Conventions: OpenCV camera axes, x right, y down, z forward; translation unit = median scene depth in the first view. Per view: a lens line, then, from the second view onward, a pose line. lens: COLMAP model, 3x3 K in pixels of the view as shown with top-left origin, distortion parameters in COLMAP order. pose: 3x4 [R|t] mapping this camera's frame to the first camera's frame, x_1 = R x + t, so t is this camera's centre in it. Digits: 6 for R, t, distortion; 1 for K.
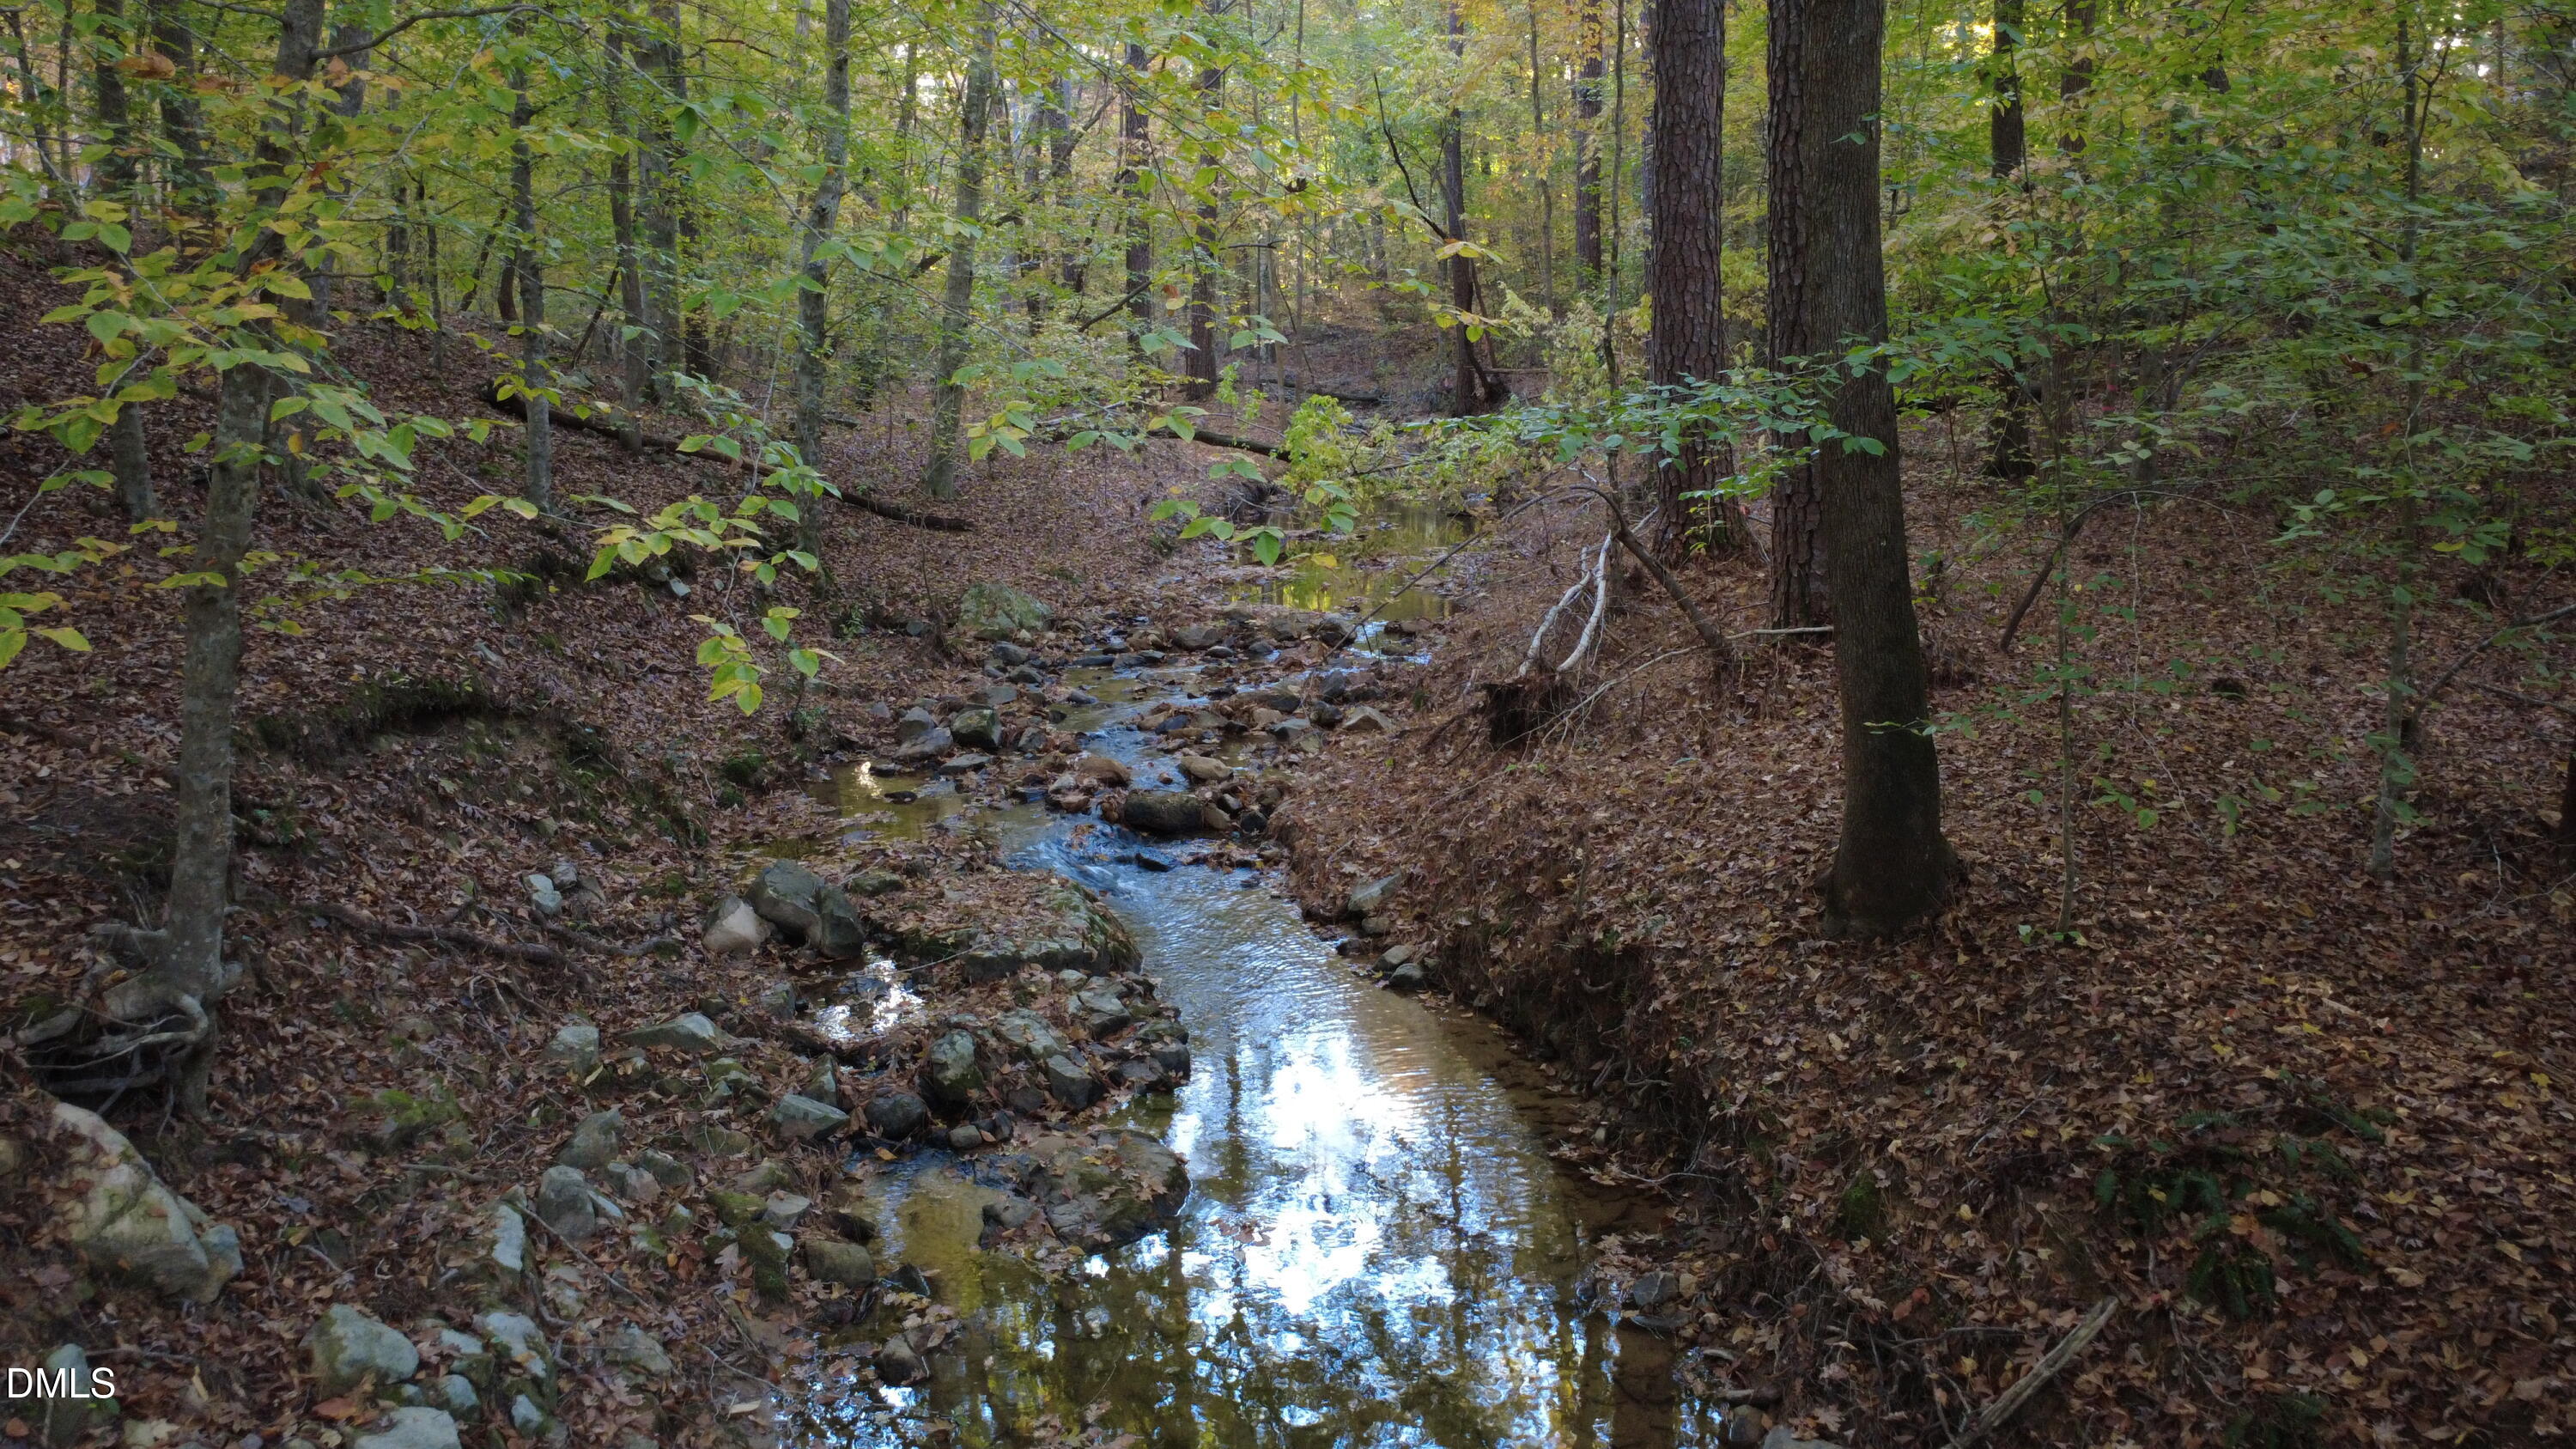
lens RADIAL K [[1856.4, 0, 1290.6], [0, 1856.4, 725.4], [0, 0, 1]] dist [-0.007878, 0.008101]
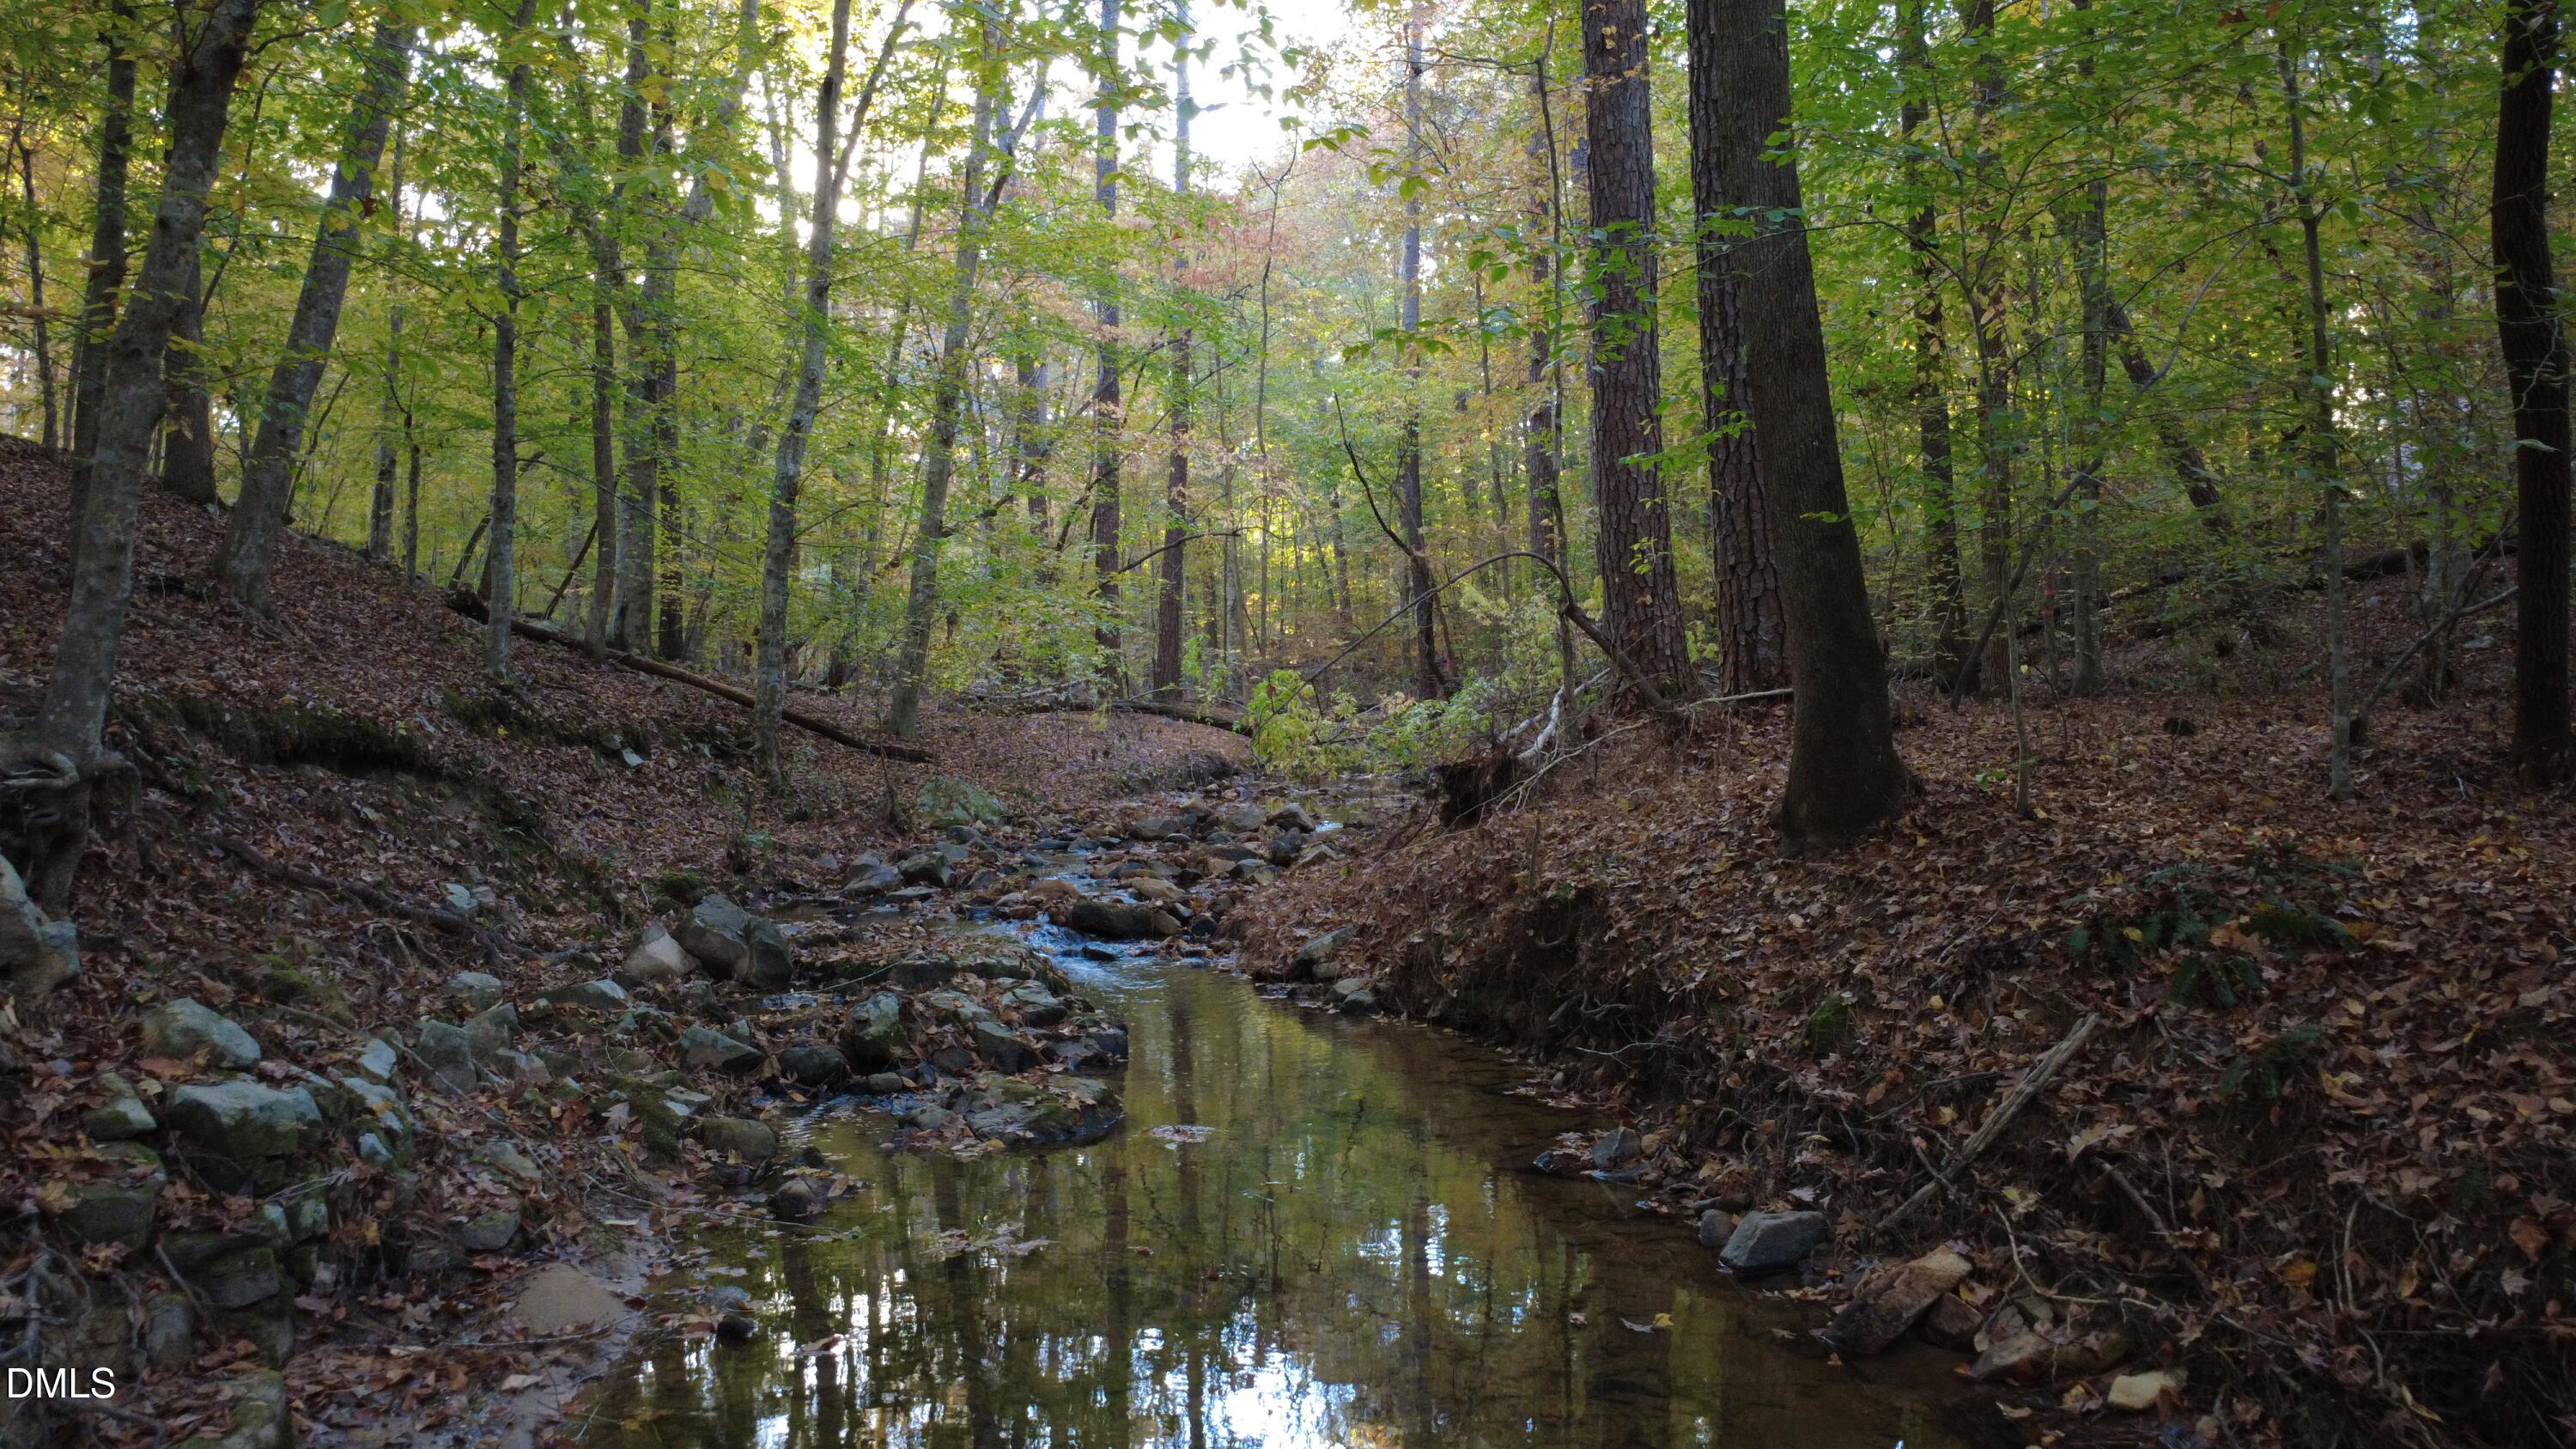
lens RADIAL K [[1856.4, 0, 1292.2], [0, 1856.4, 730.5], [0, 0, 1]] dist [-0.007878, 0.008101]
pose [[0.999854, 0.001029, 0.017084, 0.012365], [0.002418, 0.979696, -0.200476, 0.196114], [-0.016944, 0.200488, 0.979550, 0.032907]]
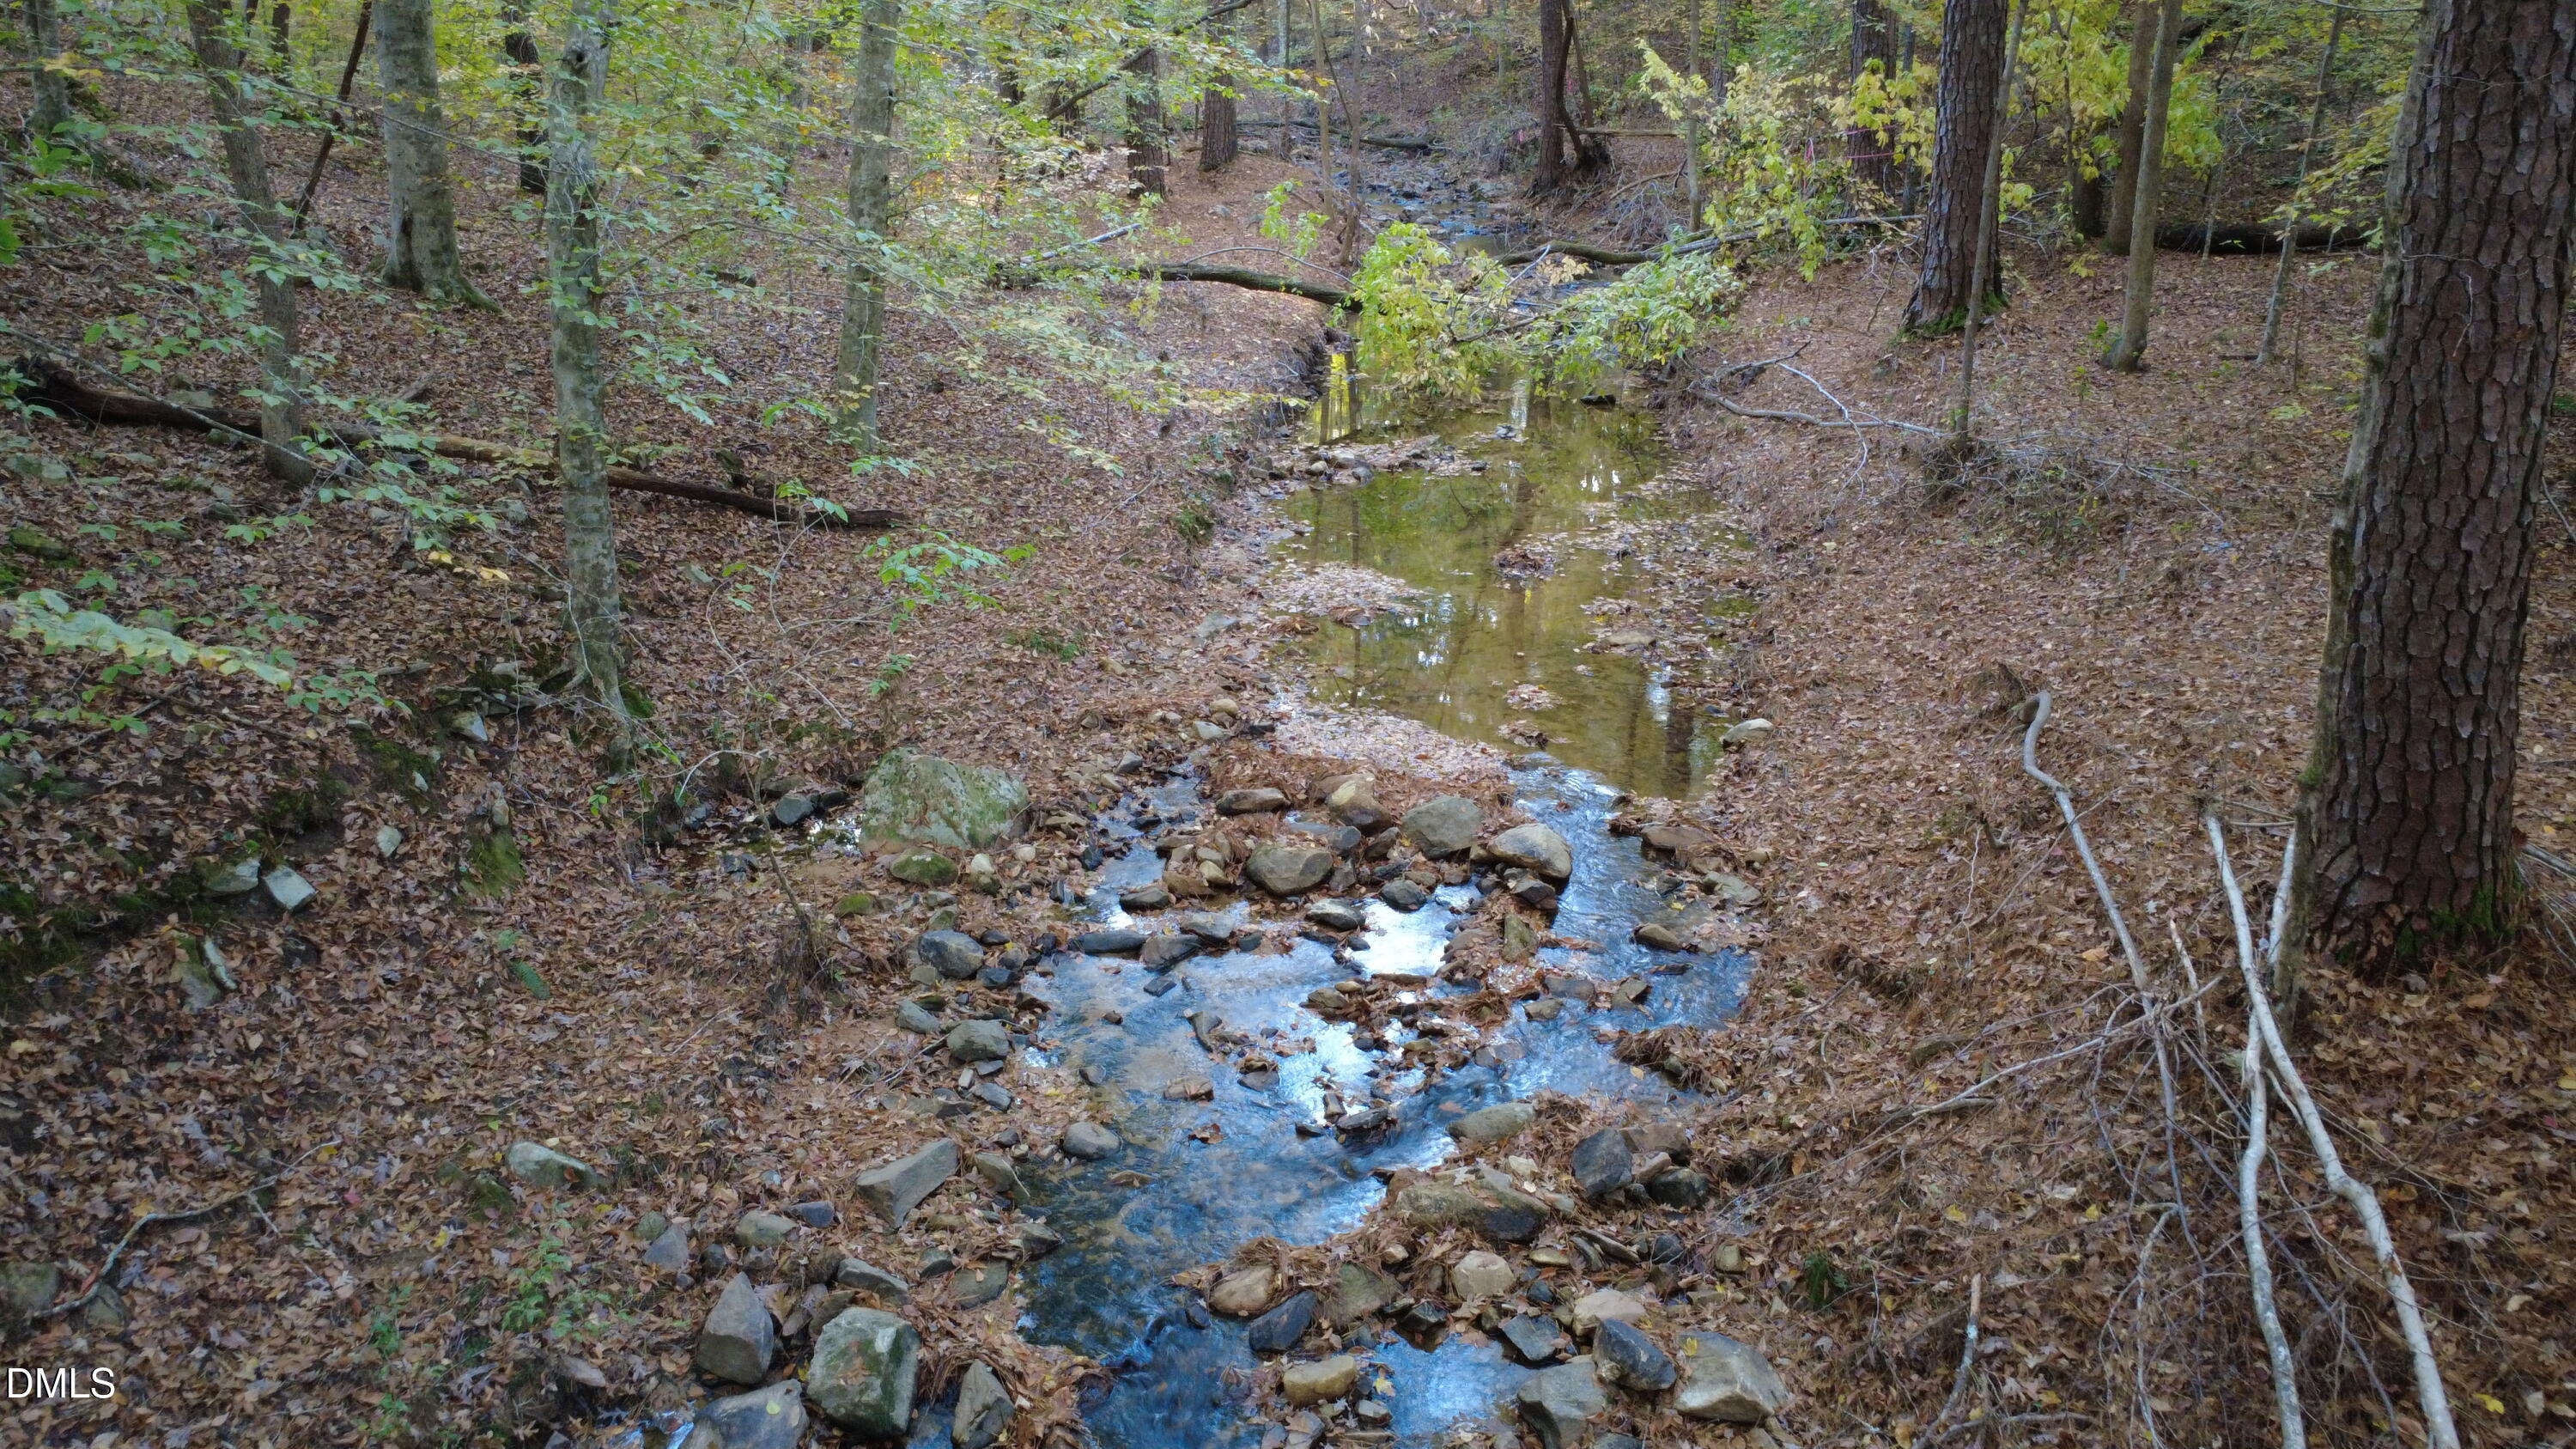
lens RADIAL K [[1856.4, 0, 1293.3], [0, 1856.4, 707.4], [0, 0, 1]] dist [-0.007878, 0.008101]
pose [[0.999984, -0.001433, 0.005411, -0.101707], [0.000553, 0.987226, 0.159325, -0.359456], [-0.005570, -0.159320, 0.987211, 0.893566]]
